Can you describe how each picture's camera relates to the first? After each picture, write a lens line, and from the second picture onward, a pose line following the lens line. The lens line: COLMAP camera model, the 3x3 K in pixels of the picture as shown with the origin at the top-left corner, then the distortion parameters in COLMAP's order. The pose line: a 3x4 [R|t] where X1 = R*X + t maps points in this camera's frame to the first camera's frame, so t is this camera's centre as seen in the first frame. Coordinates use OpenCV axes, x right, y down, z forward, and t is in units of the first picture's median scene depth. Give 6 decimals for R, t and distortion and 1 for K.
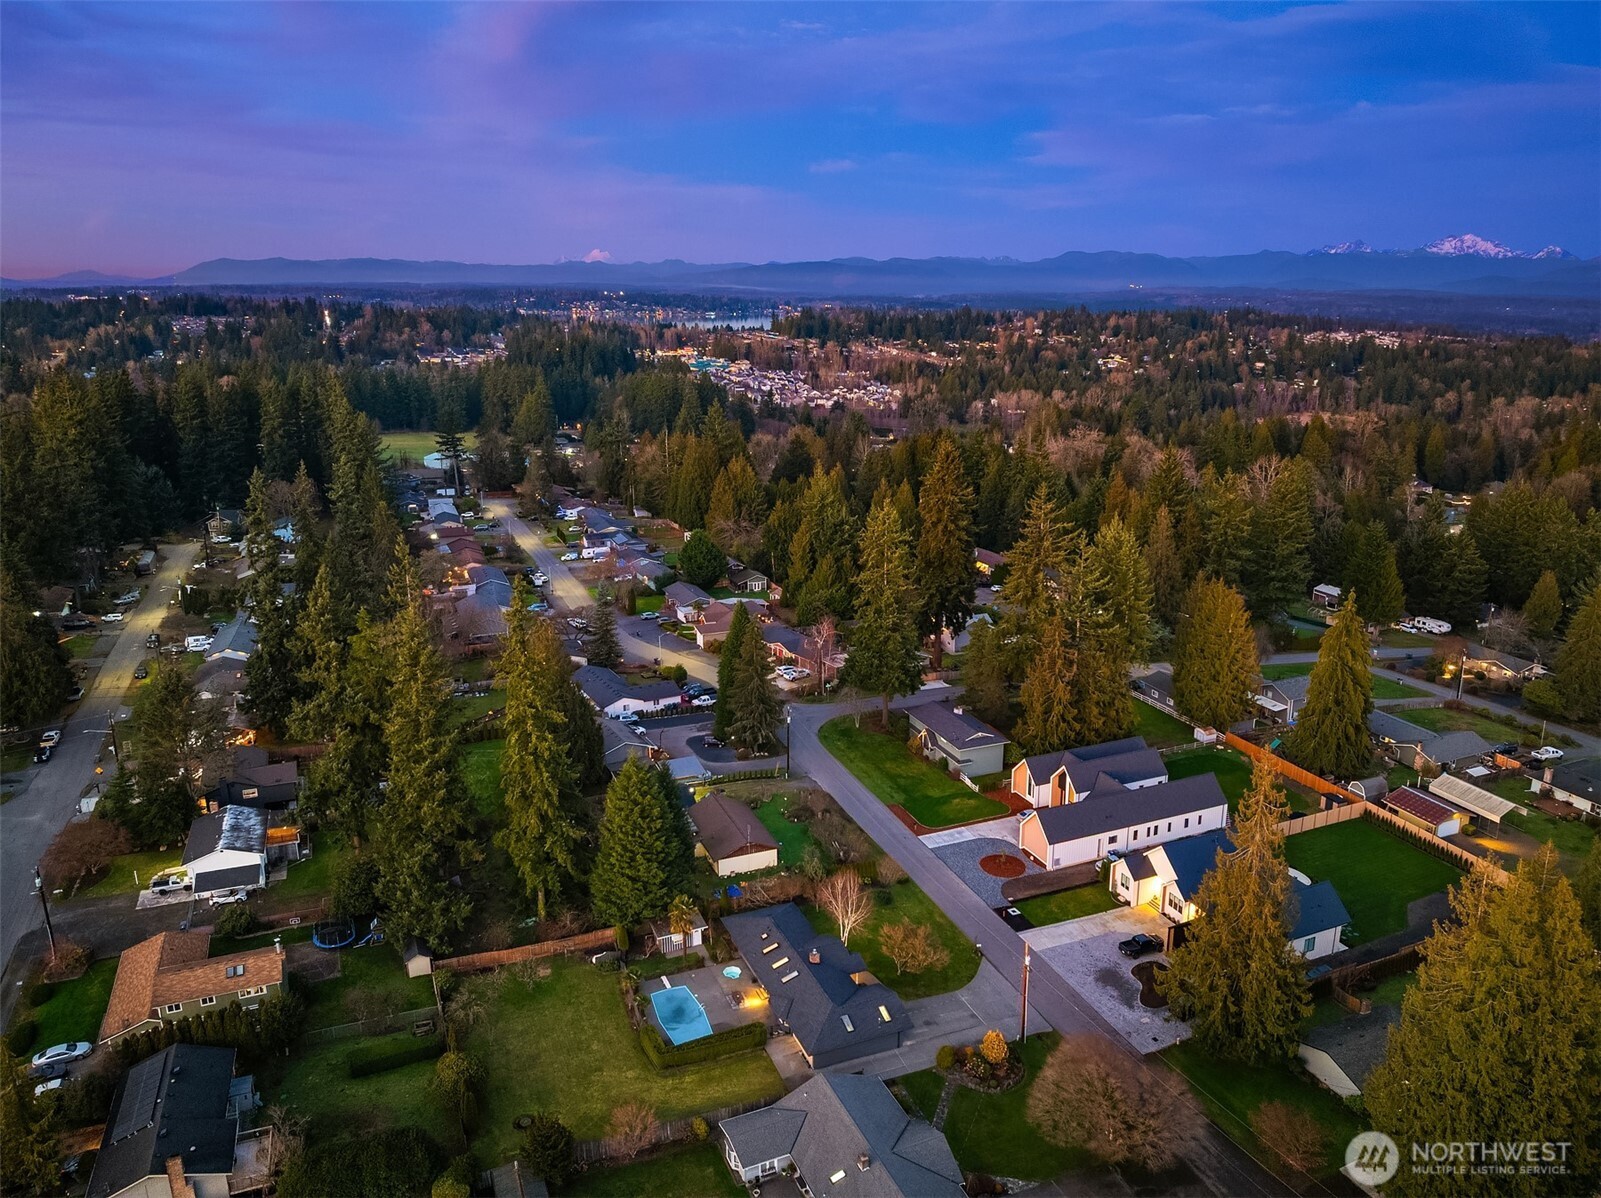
lens RADIAL K [[1122.2, 0, 800.5], [0, 1122.2, 599.0], [0, 0, 1]] dist [-0.021419, -0.036593]
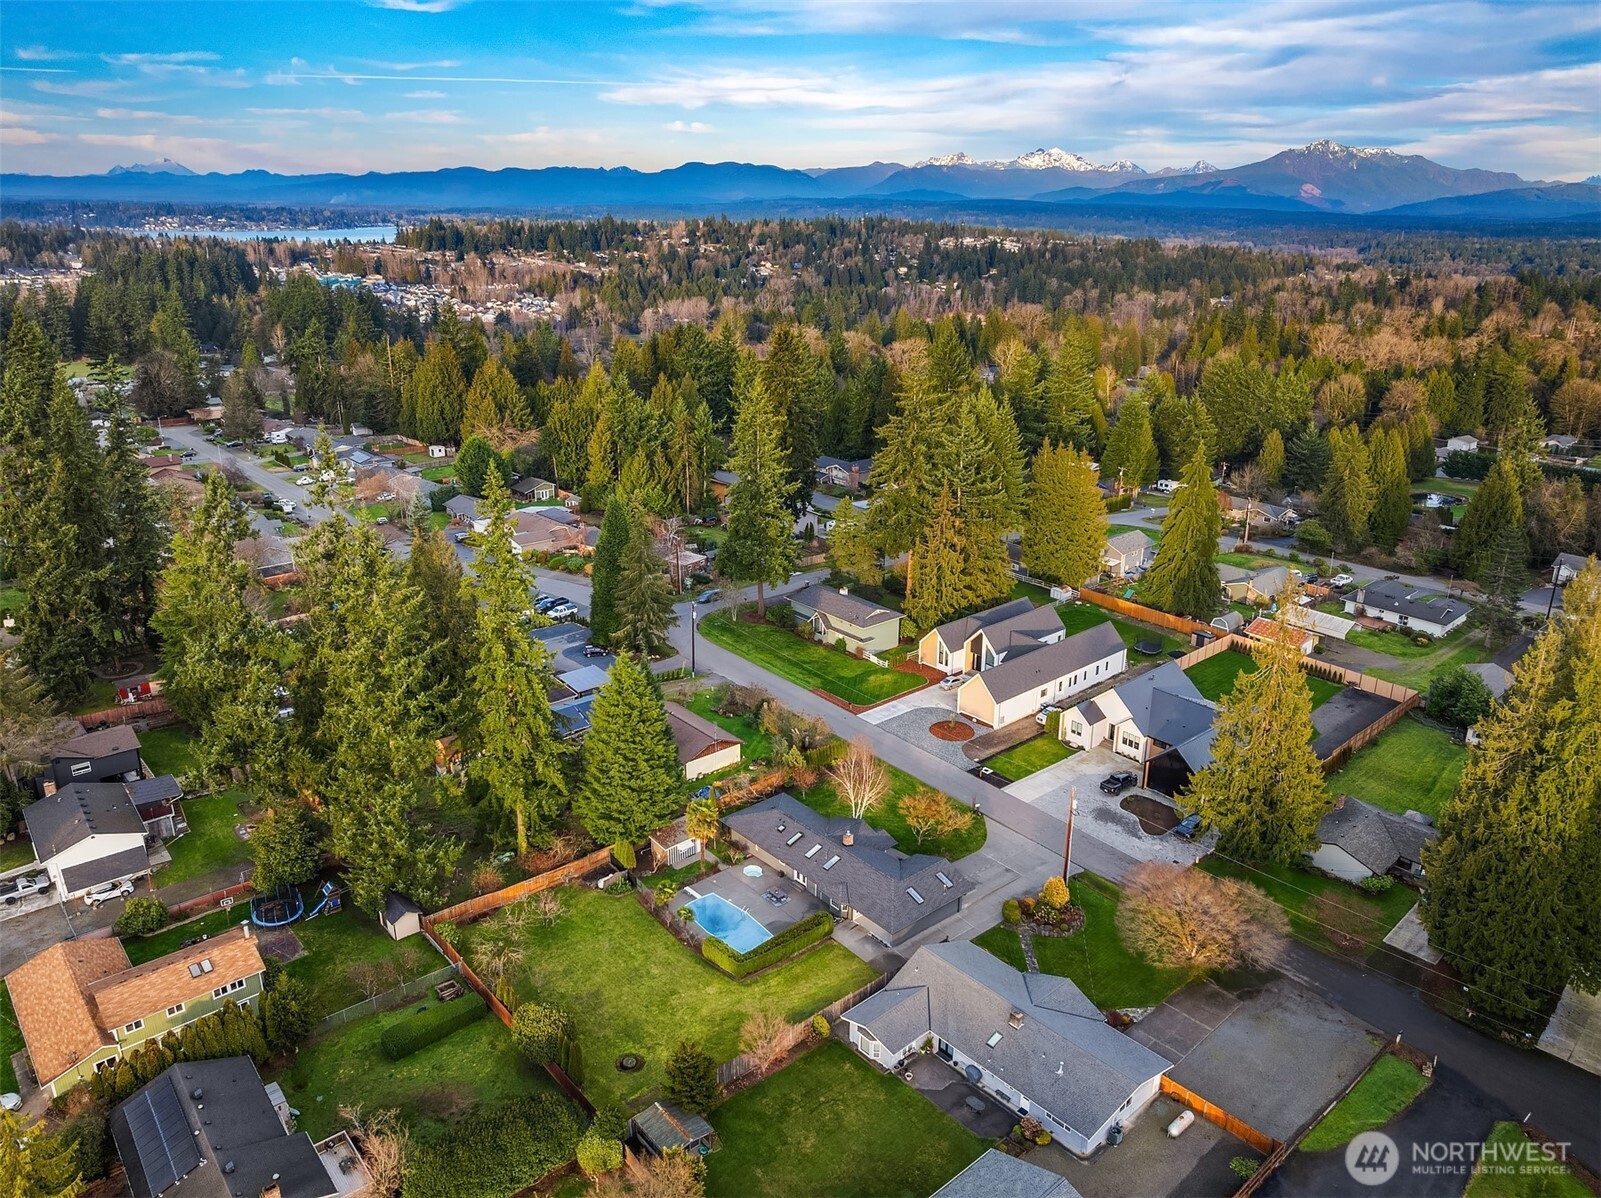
lens RADIAL K [[1122.2, 0, 800.5], [0, 1122.2, 599.0], [0, 0, 1]] dist [-0.021419, -0.036593]
pose [[0.951197, -0.097394, 0.292813, -0.209441], [0.075780, 0.993555, 0.084301, 0.022504], [-0.299136, -0.057998, 0.952446, 0.078743]]
